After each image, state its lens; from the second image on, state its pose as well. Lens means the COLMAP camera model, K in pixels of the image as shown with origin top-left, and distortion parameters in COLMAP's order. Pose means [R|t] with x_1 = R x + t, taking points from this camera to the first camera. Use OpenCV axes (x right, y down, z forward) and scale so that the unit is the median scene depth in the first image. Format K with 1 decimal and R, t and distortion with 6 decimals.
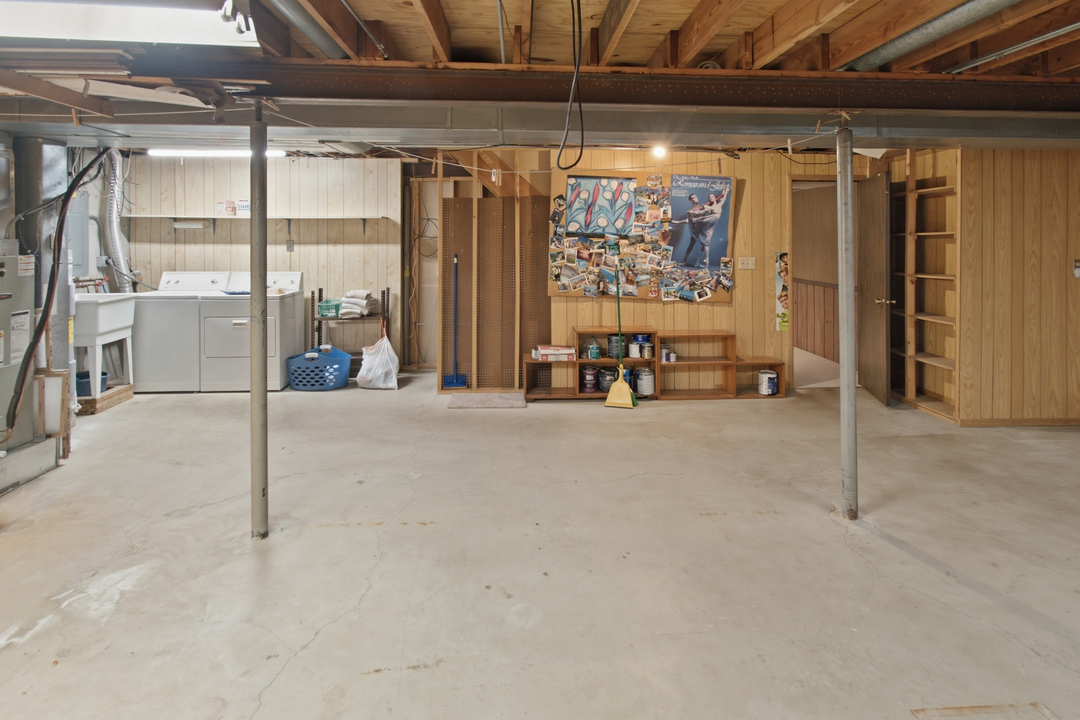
lens RADIAL K [[585.9, 0, 542.3], [0, 585.9, 292.4], [0, 0, 1]] dist [-0.006216, -0.000248]
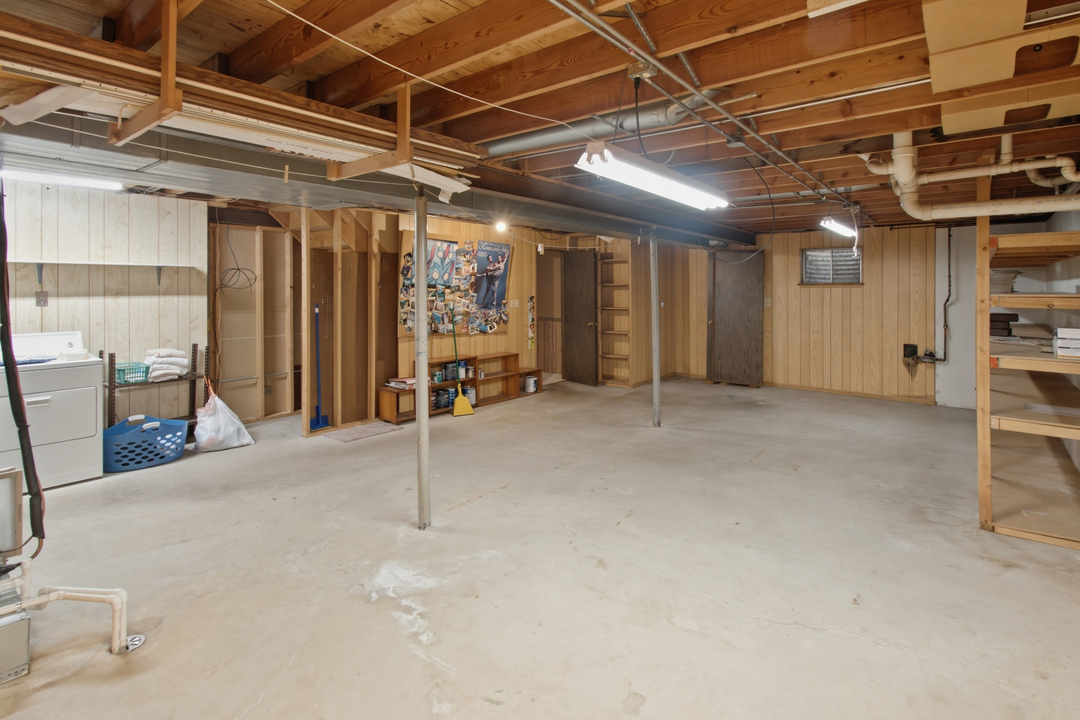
lens RADIAL K [[574.3, 0, 540.0], [0, 574.3, 360.0], [0, 0, 1]] dist [0.151298, 0.000233]
pose [[0.705278, -0.106429, 0.700897, -0.626530], [0.074535, 0.994319, 0.075983, -0.015873], [-0.705002, -0.001348, 0.709204, -0.051831]]
